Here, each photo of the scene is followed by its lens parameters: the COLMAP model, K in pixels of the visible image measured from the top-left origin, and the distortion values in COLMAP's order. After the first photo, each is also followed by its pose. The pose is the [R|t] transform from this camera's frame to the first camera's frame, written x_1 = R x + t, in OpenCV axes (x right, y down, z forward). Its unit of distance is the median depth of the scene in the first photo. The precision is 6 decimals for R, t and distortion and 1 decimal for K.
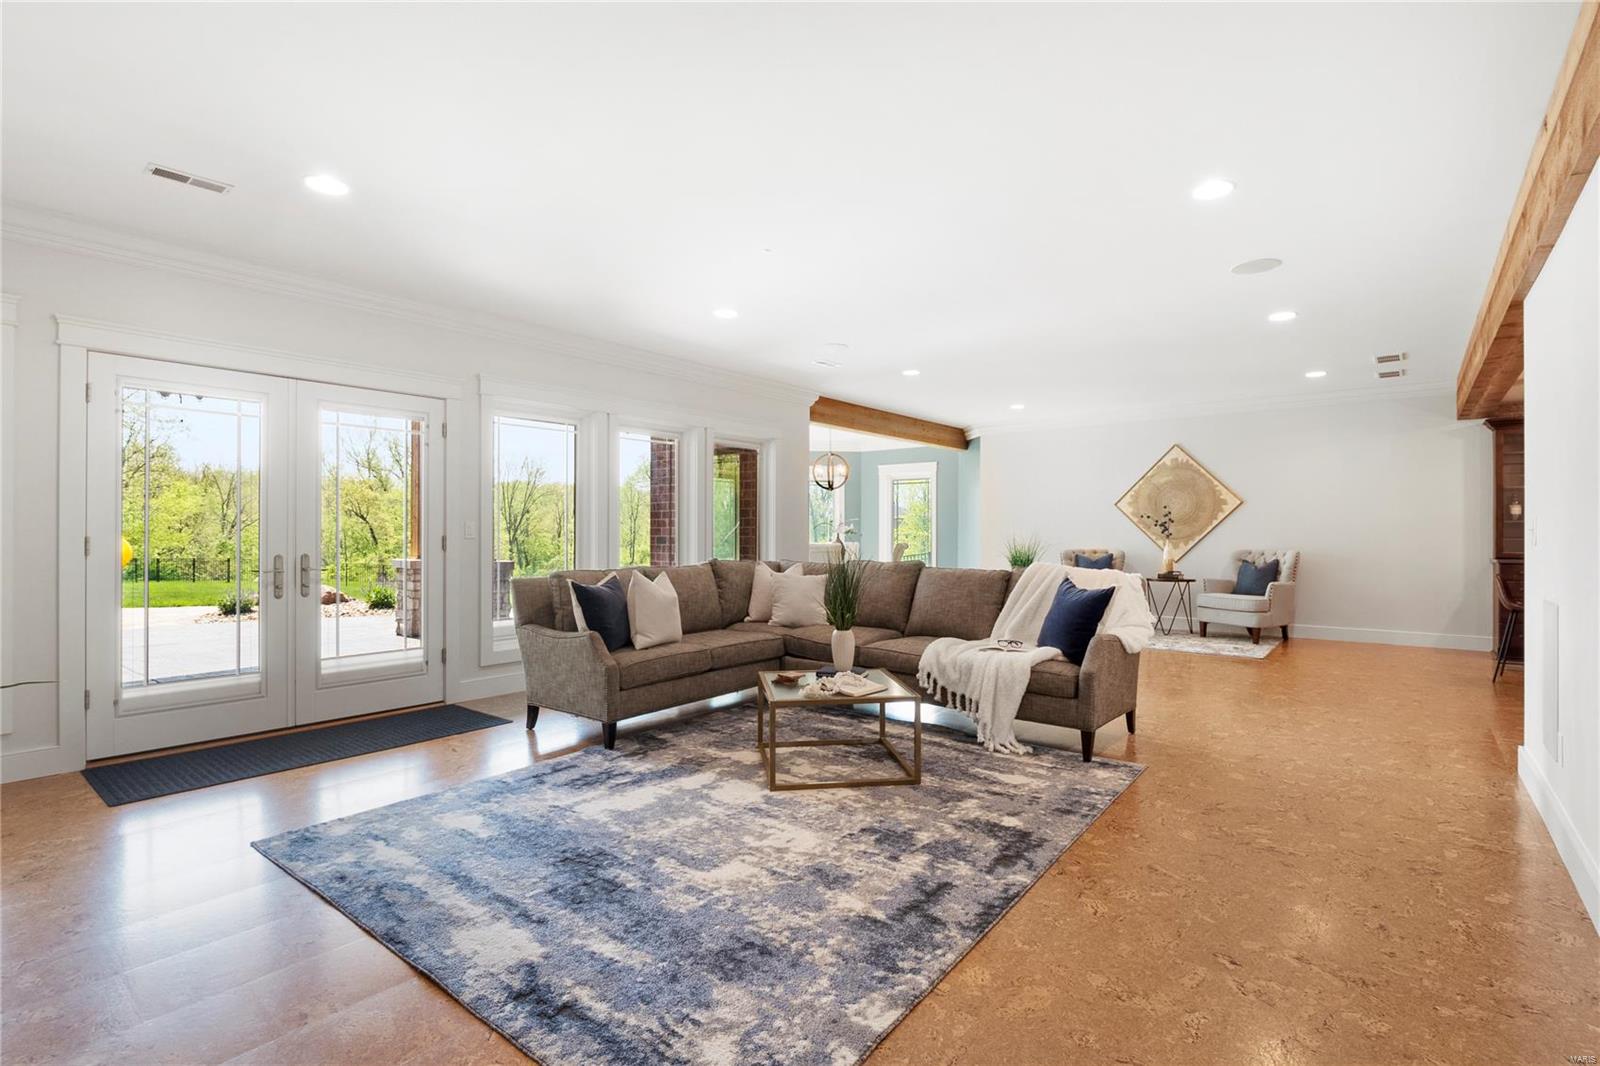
lens RADIAL K [[757.6, 0, 796.1], [0, 757.6, 539.7], [0, 0, 1]] dist [-0.013785, -0.000217]
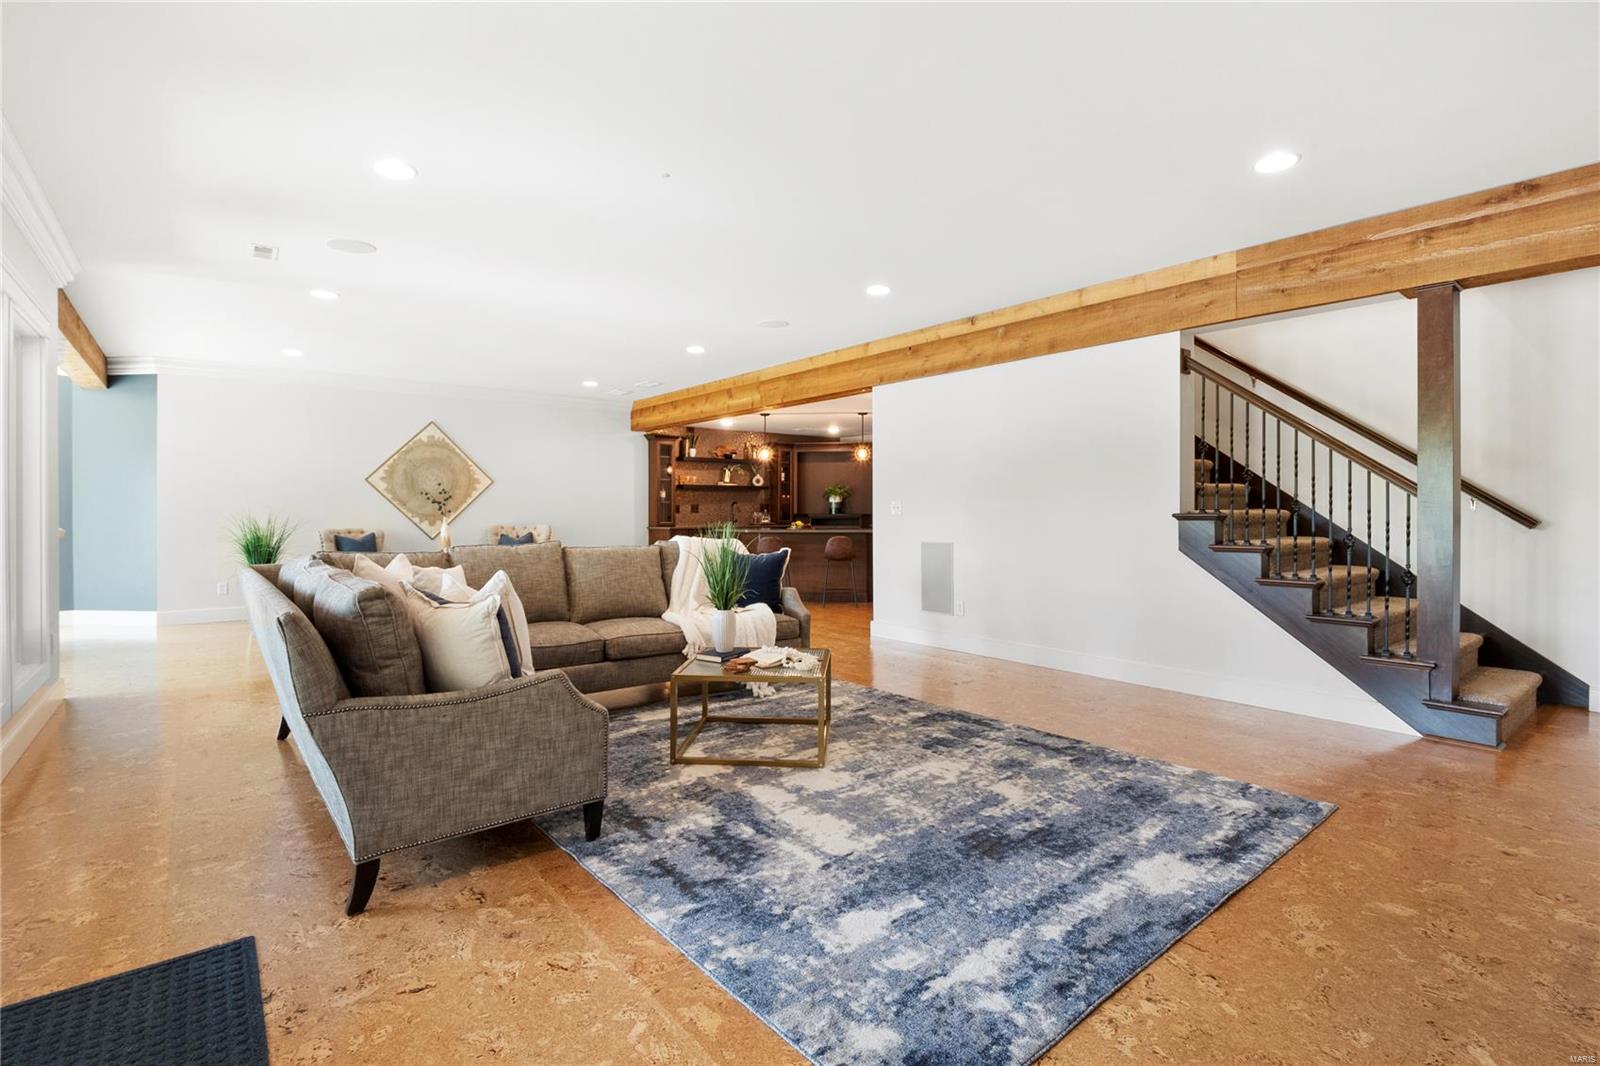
lens RADIAL K [[753.4, 0, 822.6], [0, 753.4, 515.7], [0, 0, 1]] dist [-0.012895, -0.000934]
pose [[0.201196, -0.010393, 0.979496, -1.056776], [0.013543, 0.999878, 0.007827, -0.007167], [-0.979457, 0.011691, 0.201312, 0.843962]]
